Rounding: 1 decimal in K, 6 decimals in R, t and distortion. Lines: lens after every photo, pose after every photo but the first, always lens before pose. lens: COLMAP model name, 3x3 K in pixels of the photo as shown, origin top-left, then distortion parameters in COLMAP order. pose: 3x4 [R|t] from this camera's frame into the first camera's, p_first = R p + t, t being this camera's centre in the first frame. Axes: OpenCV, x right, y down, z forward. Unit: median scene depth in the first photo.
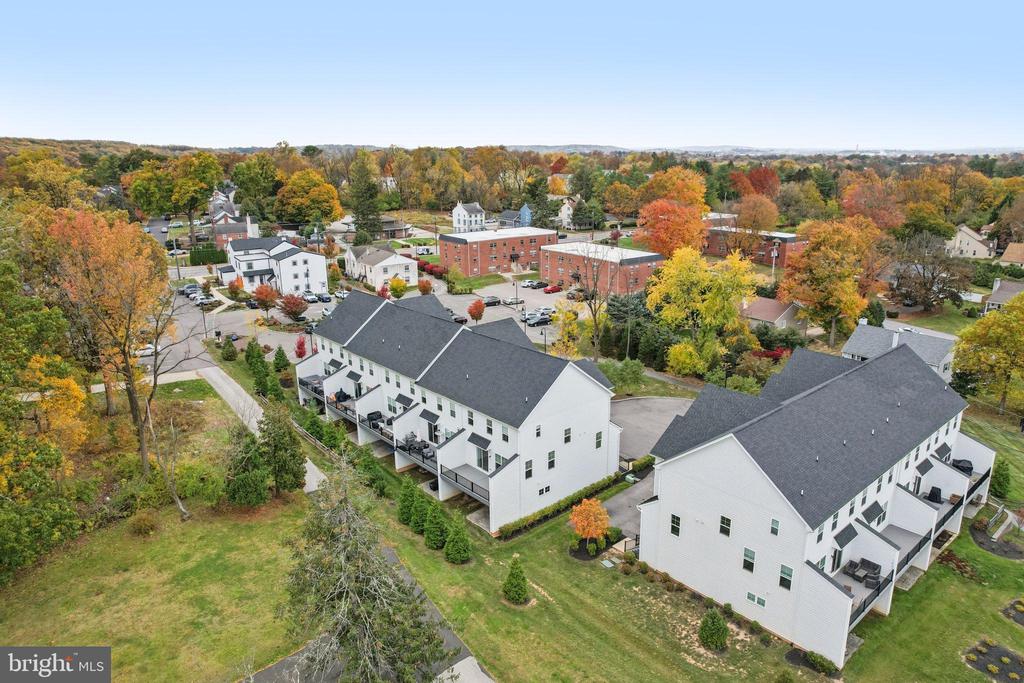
lens RADIAL K [[657.5, 0, 512.0], [0, 657.5, 341.5], [0, 0, 1]] dist [-0.069206, 0.056530]
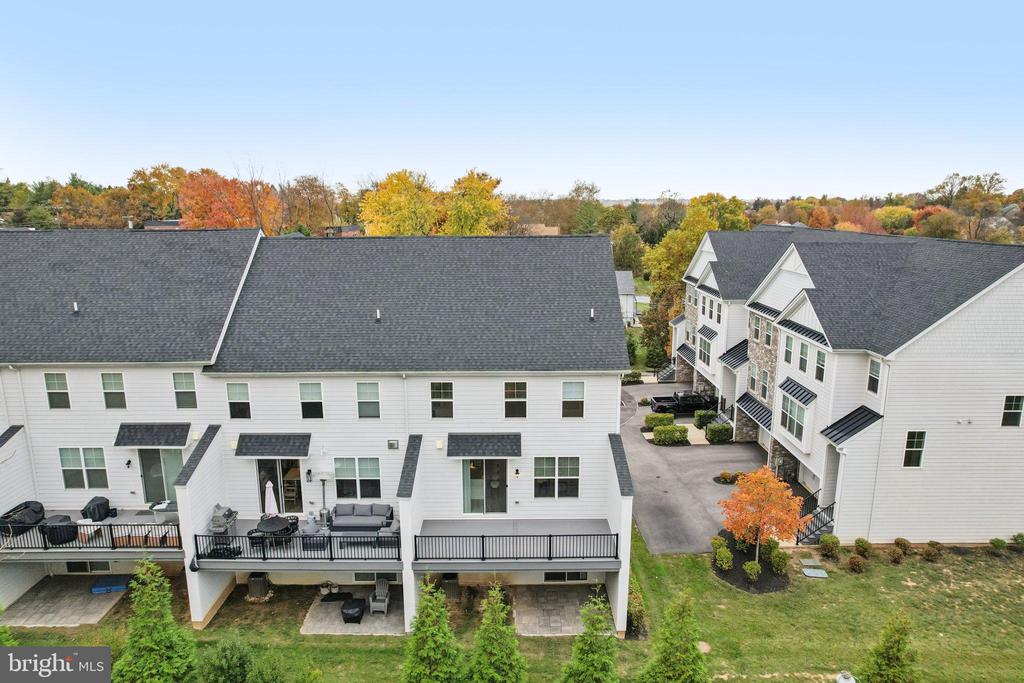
lens RADIAL K [[663.3, 0, 508.7], [0, 663.3, 351.9], [0, 0, 1]] dist [-0.073479, 0.056285]
pose [[0.657382, -0.154649, 0.737517, -0.305290], [0.201704, 0.979114, 0.025522, 0.078585], [-0.726061, 0.131983, 0.674846, 0.634627]]
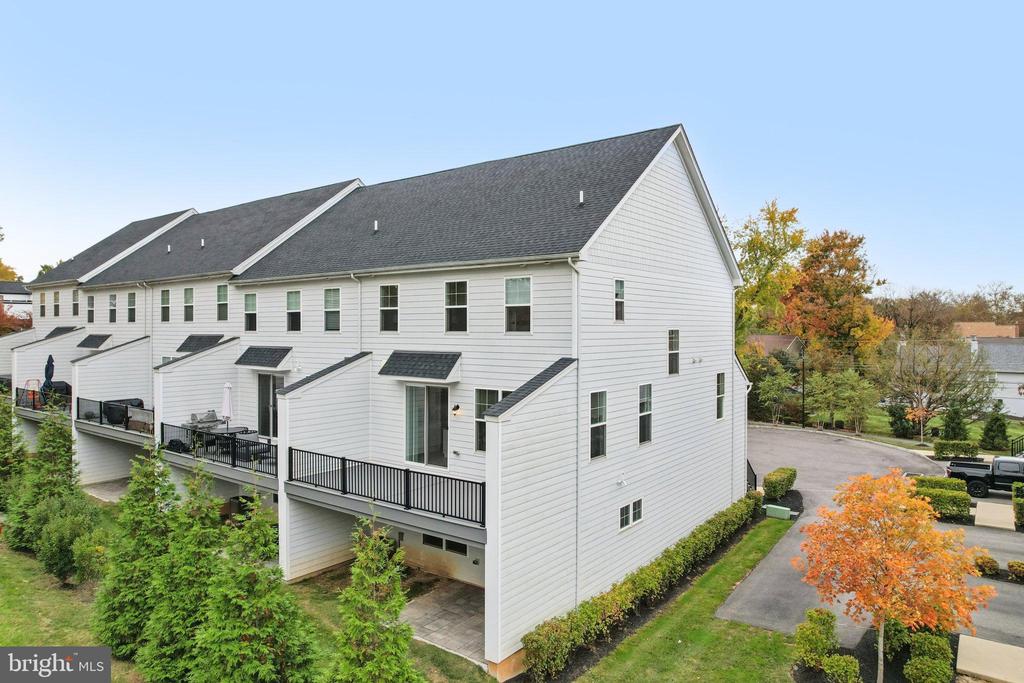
lens RADIAL K [[657.5, 0, 512.0], [0, 657.5, 341.5], [0, 0, 1]] dist [-0.069206, 0.056530]
pose [[0.978808, 0.007909, 0.204628, -0.064192], [0.044498, 0.967163, -0.250230, 0.200972], [-0.199888, 0.254032, 0.946315, 0.623038]]
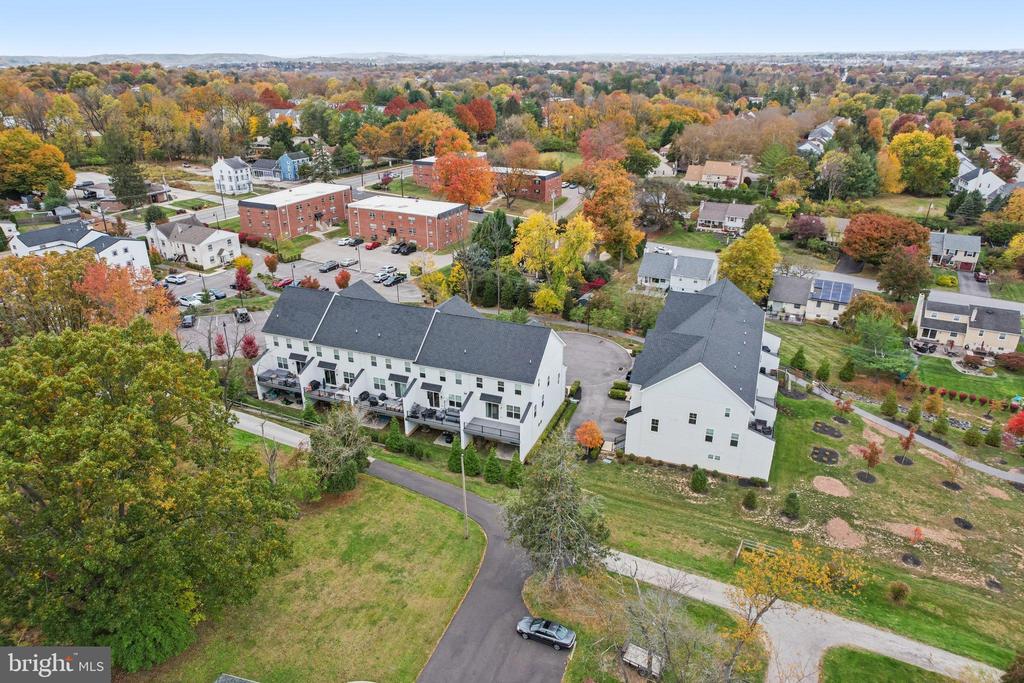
lens RADIAL K [[653.9, 0, 489.1], [0, 653.9, 343.1], [0, 0, 1]] dist [-0.045494, 0.001999]
pose [[0.897437, -0.178825, 0.403272, -0.506813], [0.124745, 0.979715, 0.156834, -0.146430], [-0.423138, -0.090442, 0.901540, -0.149284]]
